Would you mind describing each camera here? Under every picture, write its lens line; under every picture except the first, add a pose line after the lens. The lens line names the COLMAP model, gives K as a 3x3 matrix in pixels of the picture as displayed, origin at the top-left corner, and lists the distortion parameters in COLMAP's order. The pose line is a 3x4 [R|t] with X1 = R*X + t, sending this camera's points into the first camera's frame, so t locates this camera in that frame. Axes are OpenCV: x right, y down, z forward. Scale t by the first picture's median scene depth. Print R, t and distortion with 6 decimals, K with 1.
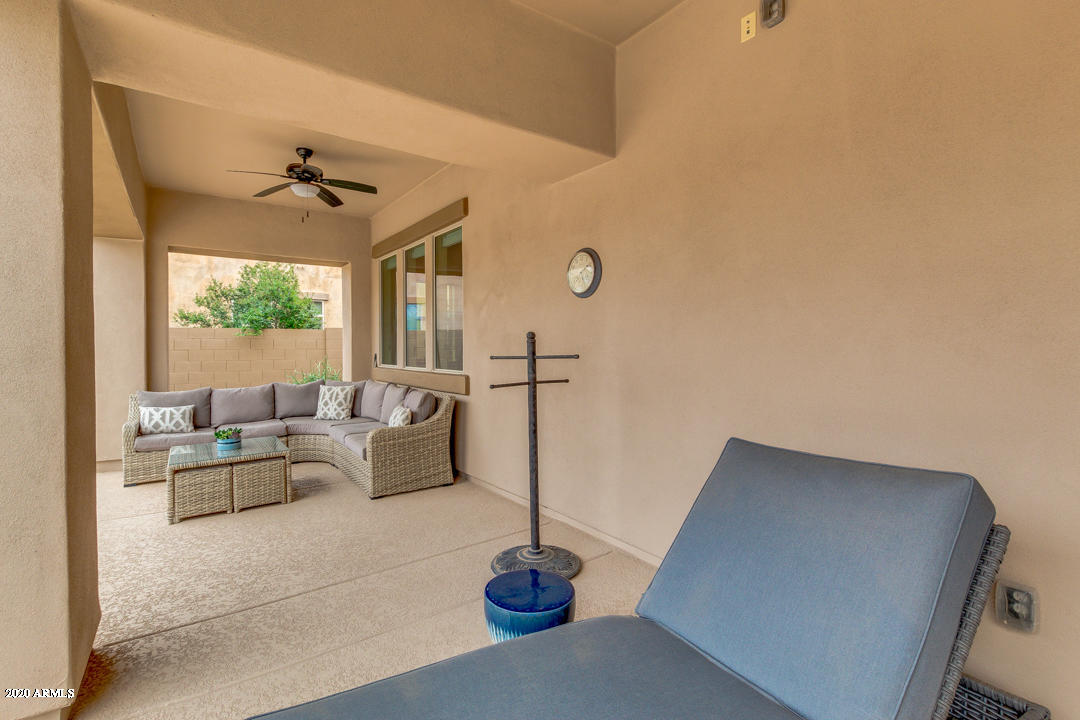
lens RADIAL K [[496.8, 0, 539.6], [0, 496.8, 353.2], [0, 0, 1]] dist [-0.000307, -0.000275]
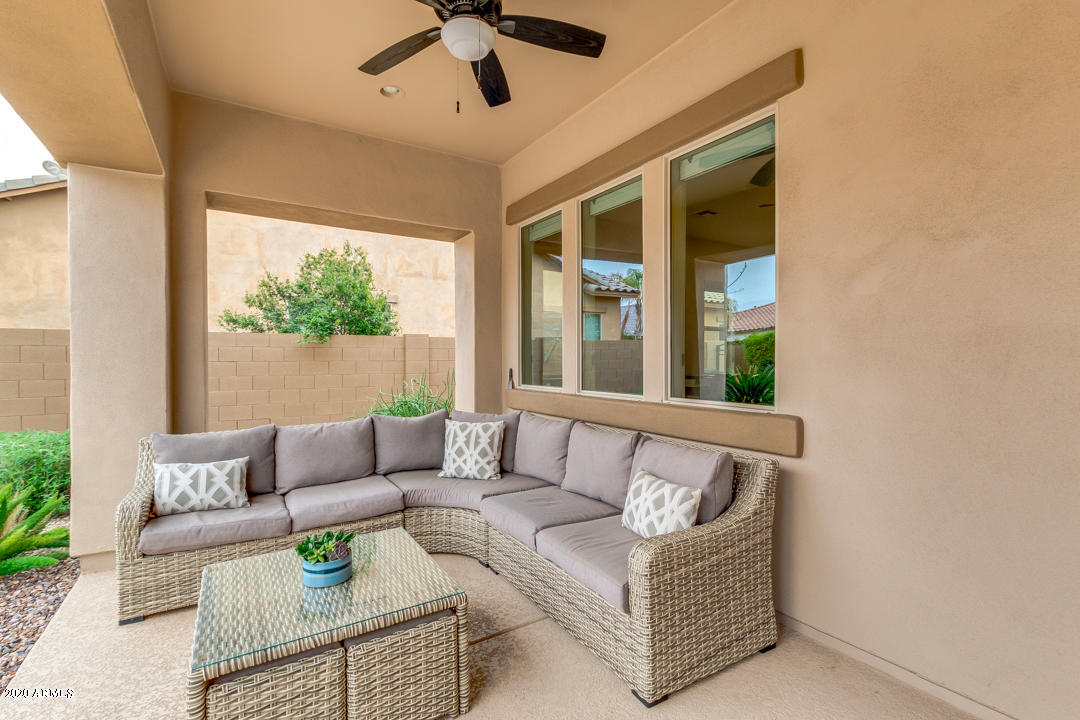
lens RADIAL K [[509.3, 0, 564.4], [0, 509.3, 369.6], [0, 0, 1]] dist [0.001735, 0.000252]
pose [[0.999101, 0.004230, -0.042189, -0.289659], [-0.003892, 0.999960, 0.008076, -0.004073], [0.042221, -0.007905, 0.999077, 0.404531]]
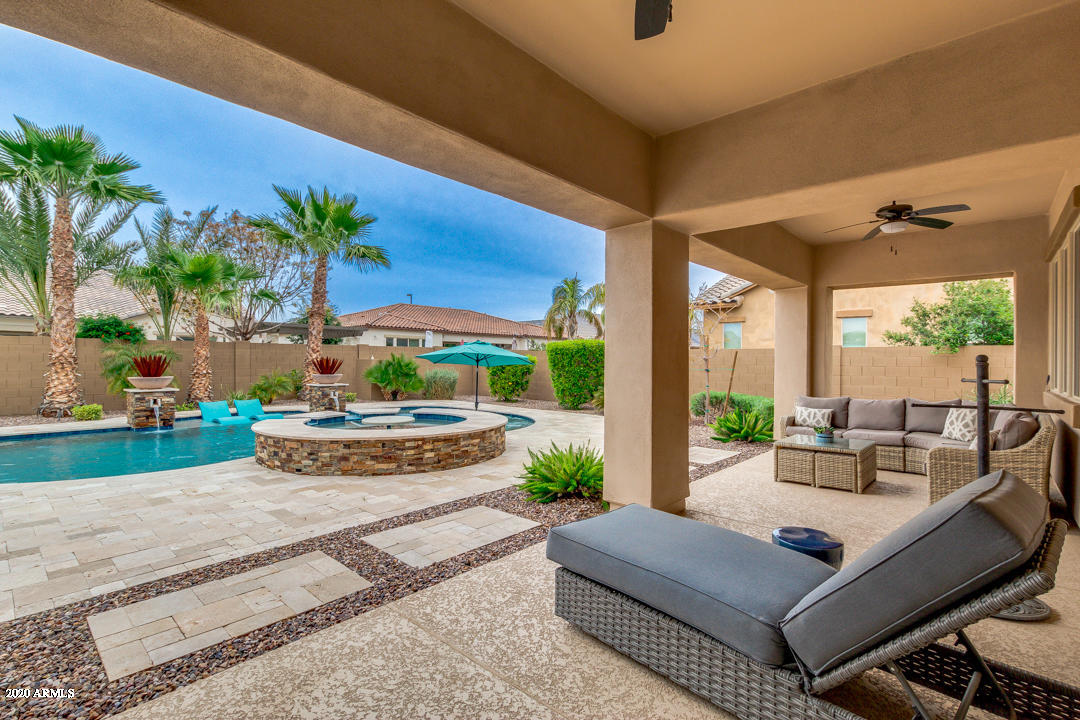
lens RADIAL K [[484.7, 0, 540.0], [0, 484.7, 360.0], [0, 0, 1]] dist [0.000399, -0.000781]
pose [[0.220794, 0.004377, -0.975311, 0.349669], [-0.021948, 0.999759, -0.000482, -0.006273], [0.975073, 0.021513, 0.220837, -0.023019]]
